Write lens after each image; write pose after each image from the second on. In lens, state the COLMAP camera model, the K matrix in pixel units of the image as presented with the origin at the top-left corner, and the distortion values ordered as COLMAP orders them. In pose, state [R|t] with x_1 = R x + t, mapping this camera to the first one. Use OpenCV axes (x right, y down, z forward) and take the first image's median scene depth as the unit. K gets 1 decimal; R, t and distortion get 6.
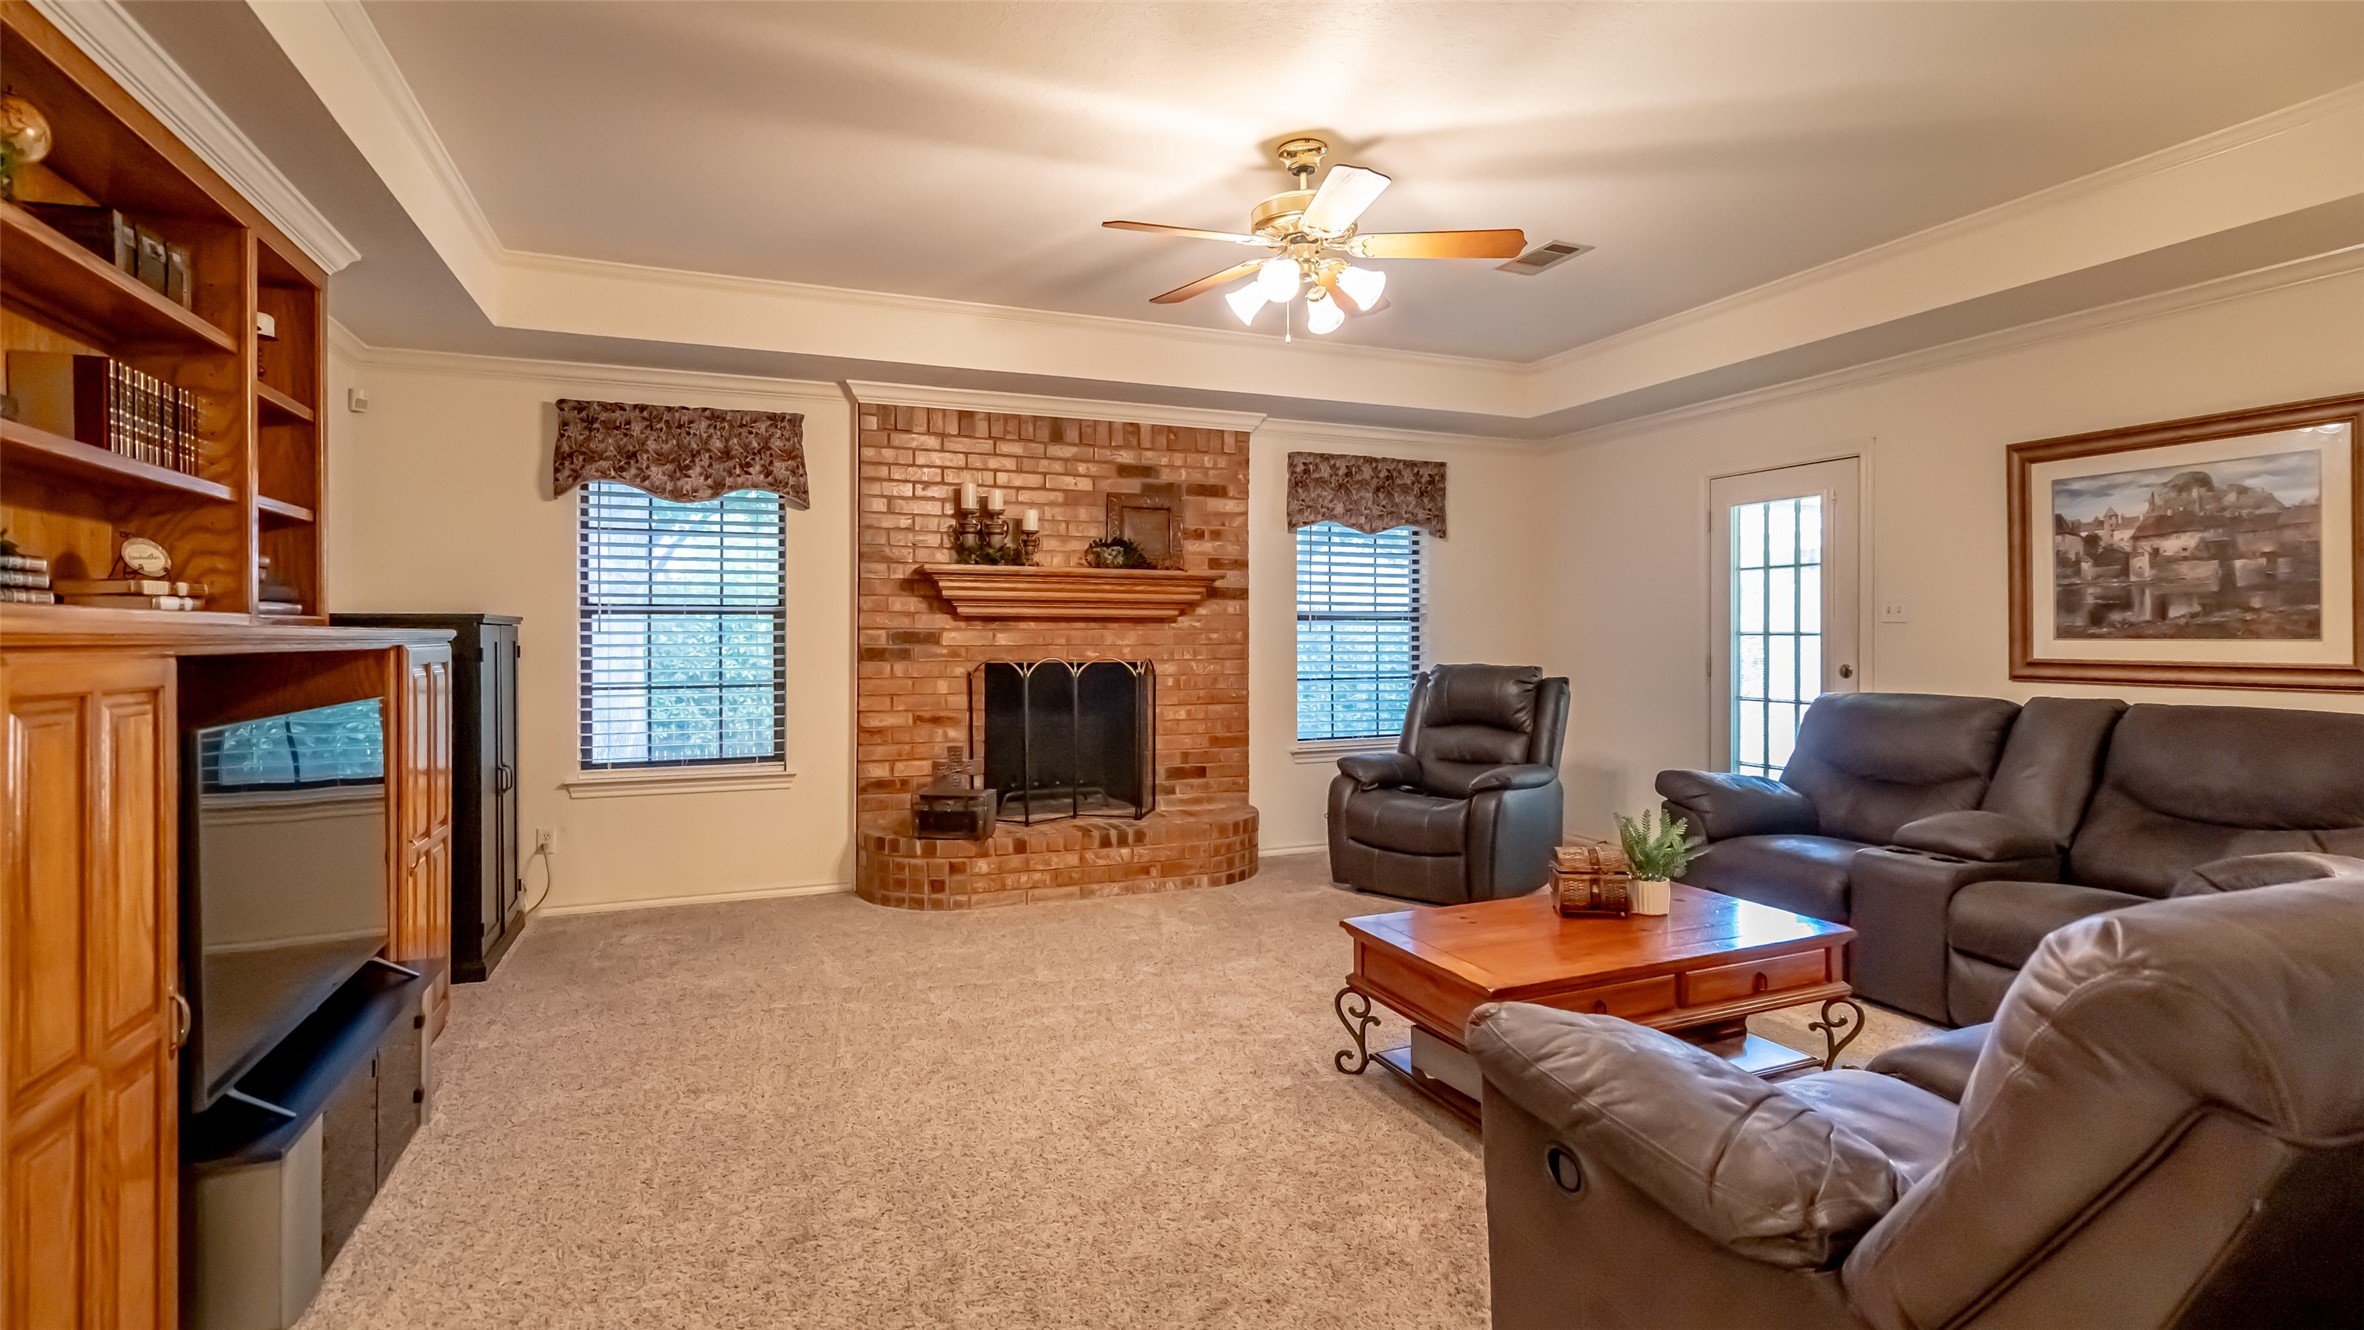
lens RADIAL K [[1069.0, 0, 1147.5], [0, 1069.0, 635.4], [0, 0, 1]] dist [-0.001024, 0.000834]
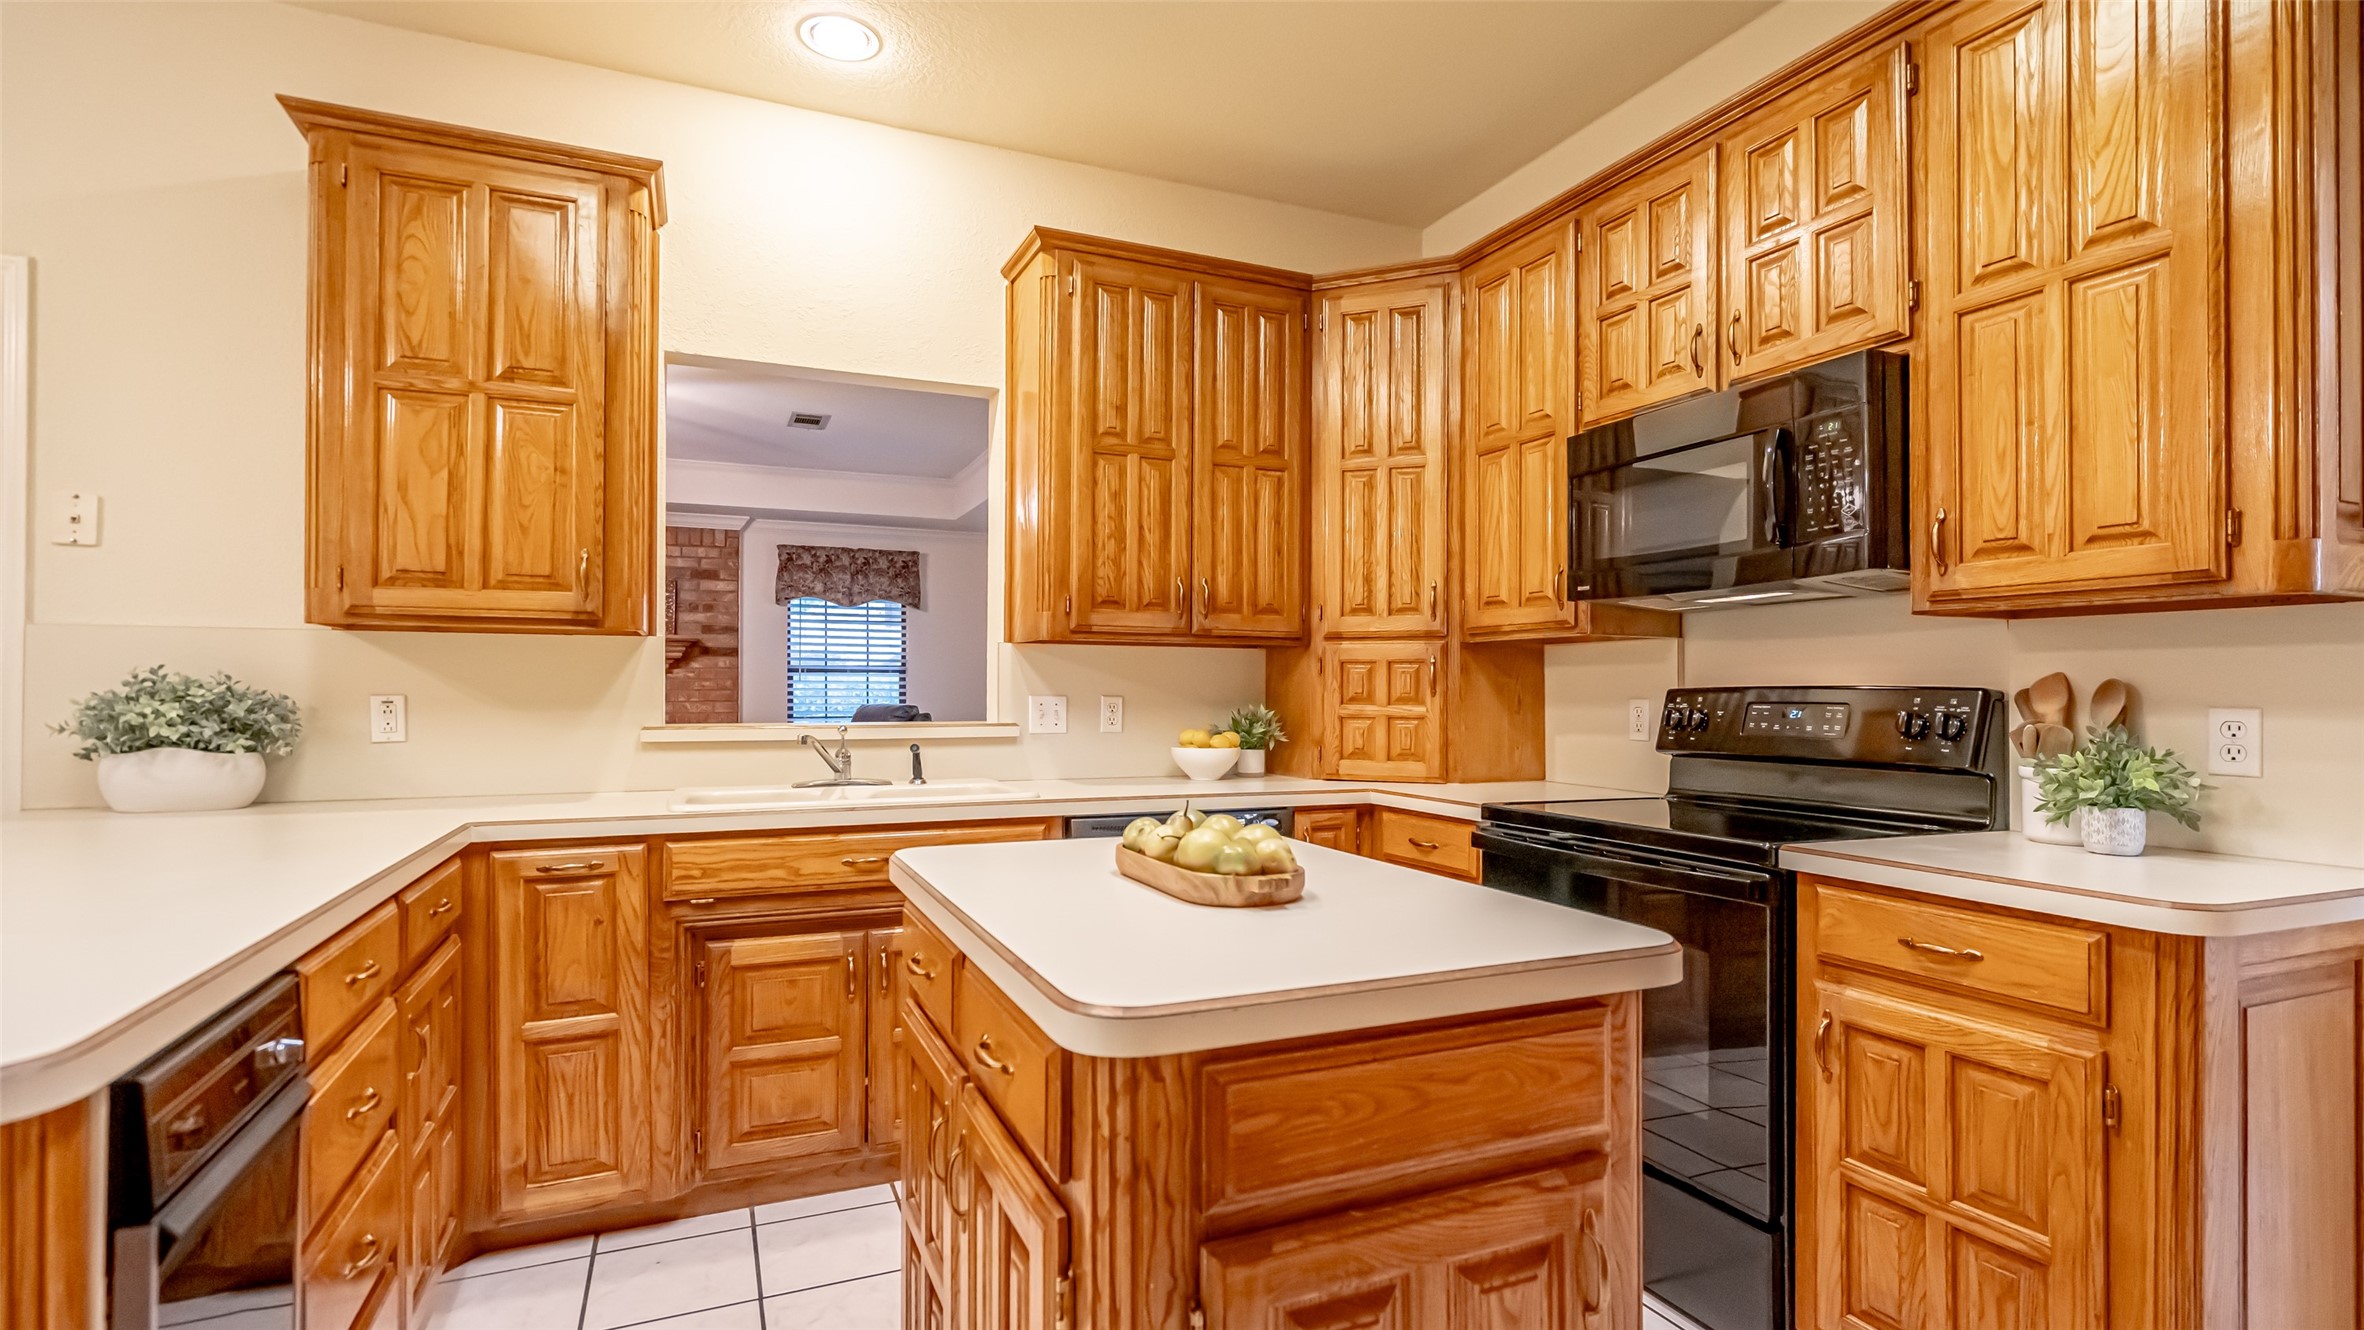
lens RADIAL K [[1069.0, 0, 1198.4], [0, 1069.0, 688.1], [0, 0, 1]] dist [-0.001024, 0.000834]
pose [[0.999725, 0.000663, 0.023447, 0.713691], [-0.000492, 0.999973, -0.007276, 0.016764], [-0.023451, 0.007263, 0.999699, -0.375967]]
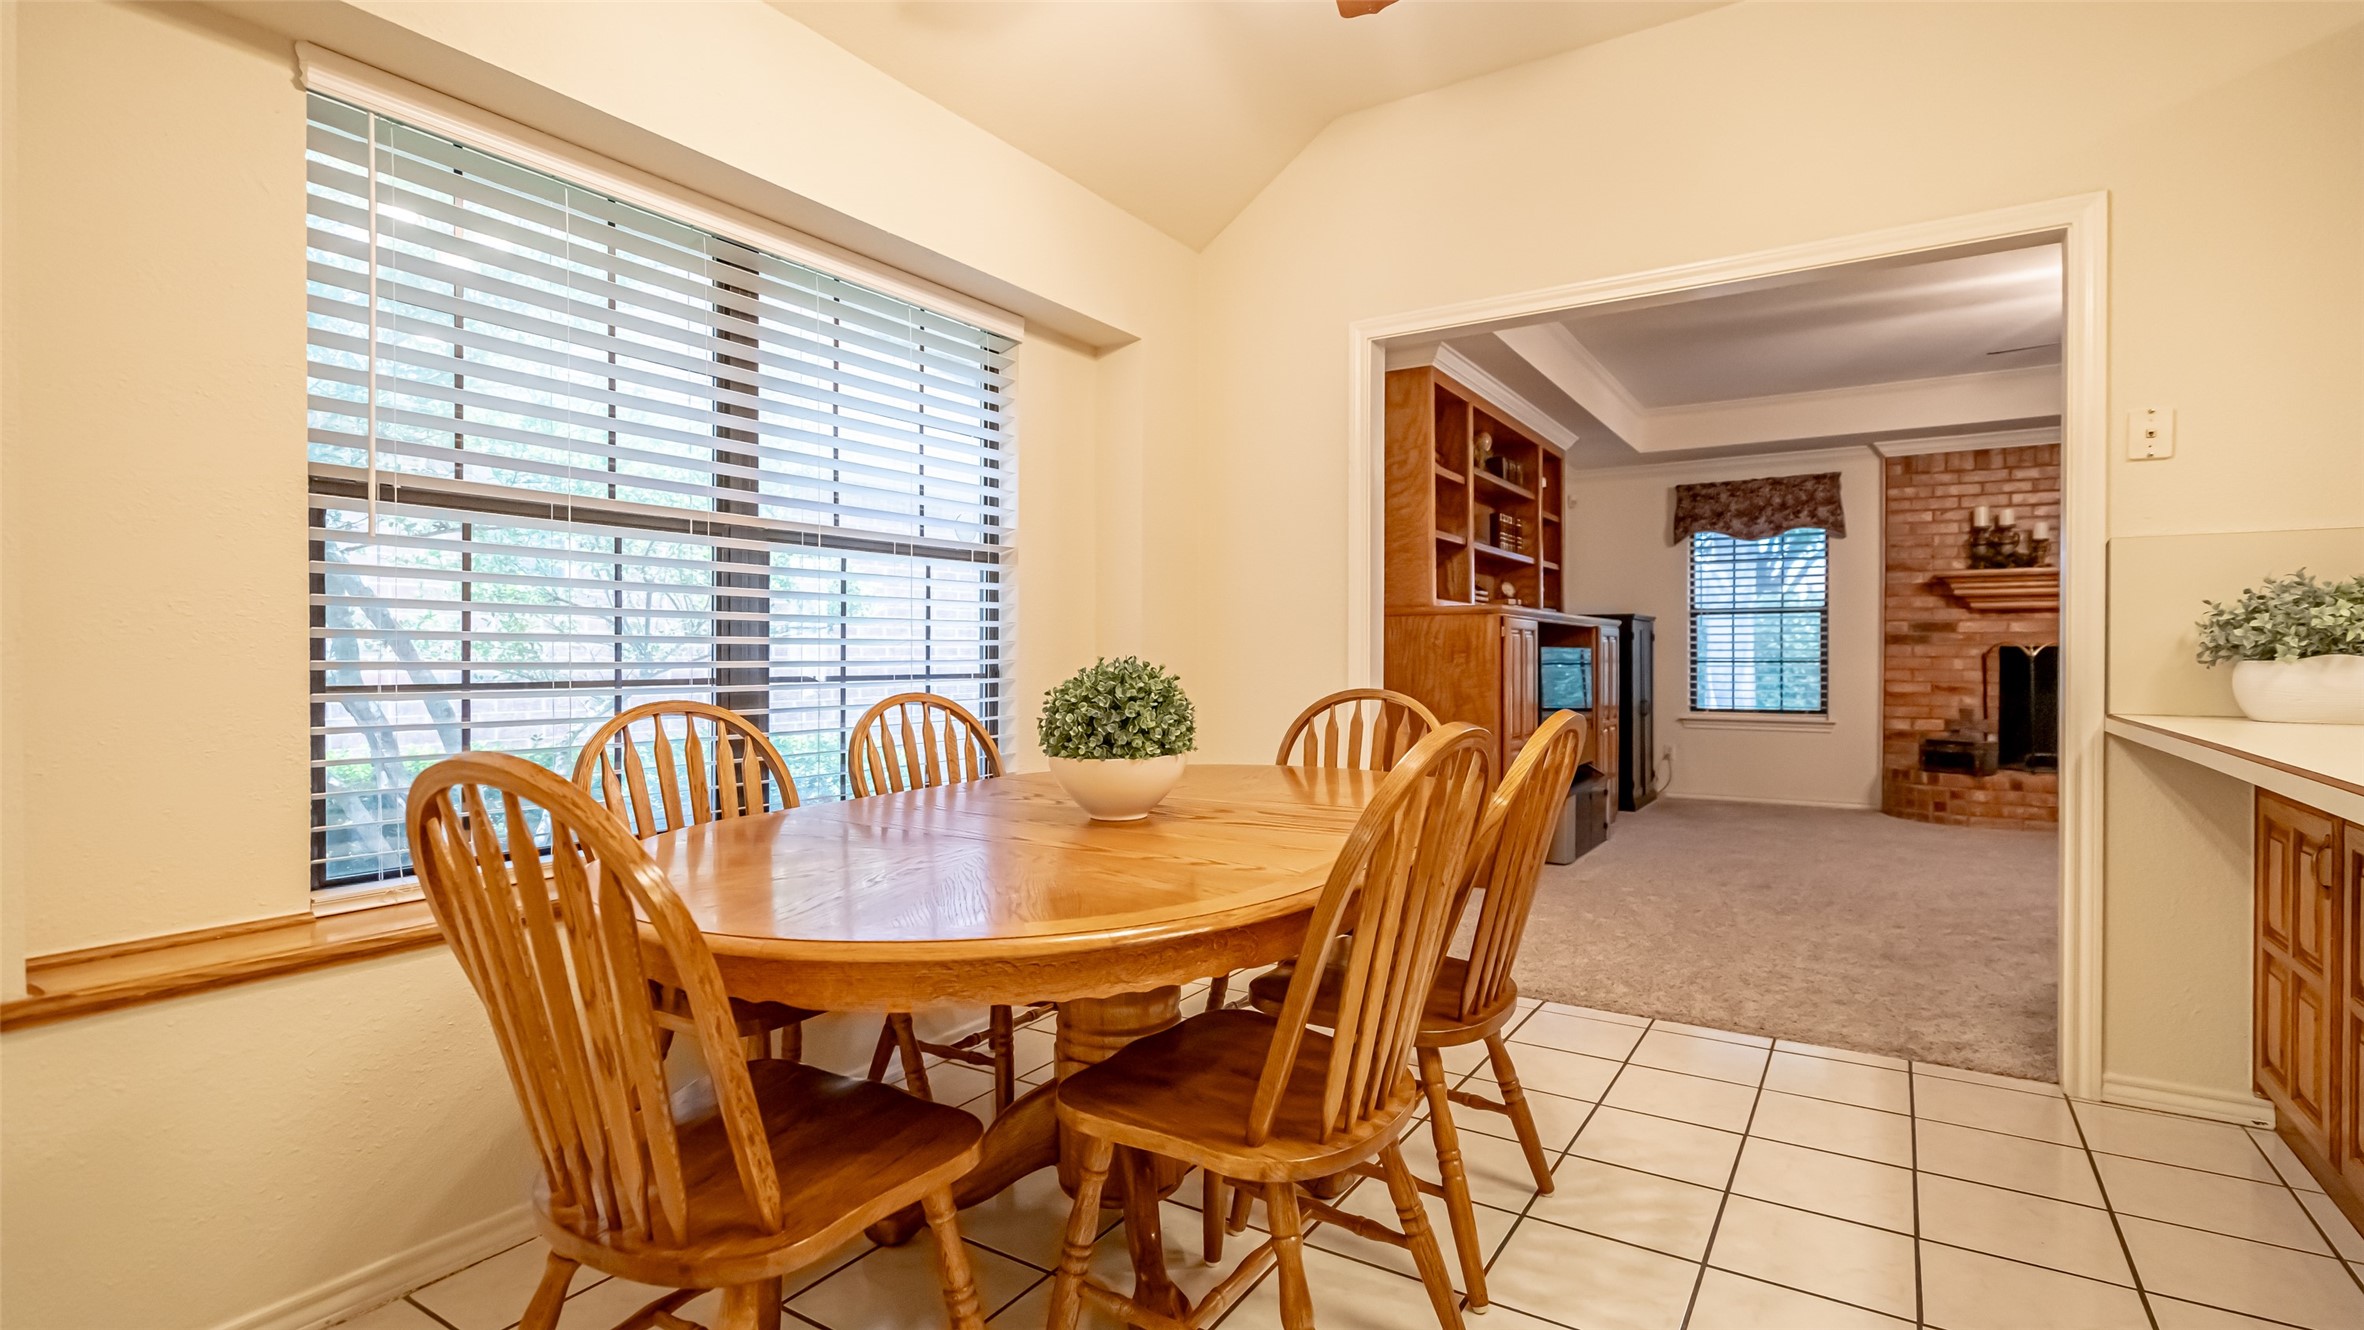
lens RADIAL K [[1069.0, 0, 1185.7], [0, 1069.0, 648.2], [0, 0, 1]] dist [-0.001024, 0.000834]
pose [[0.576545, -0.001942, -0.817063, 0.336331], [-0.004270, 0.999976, -0.005390, 0.040239], [0.817054, 0.006596, 0.576523, -0.532757]]
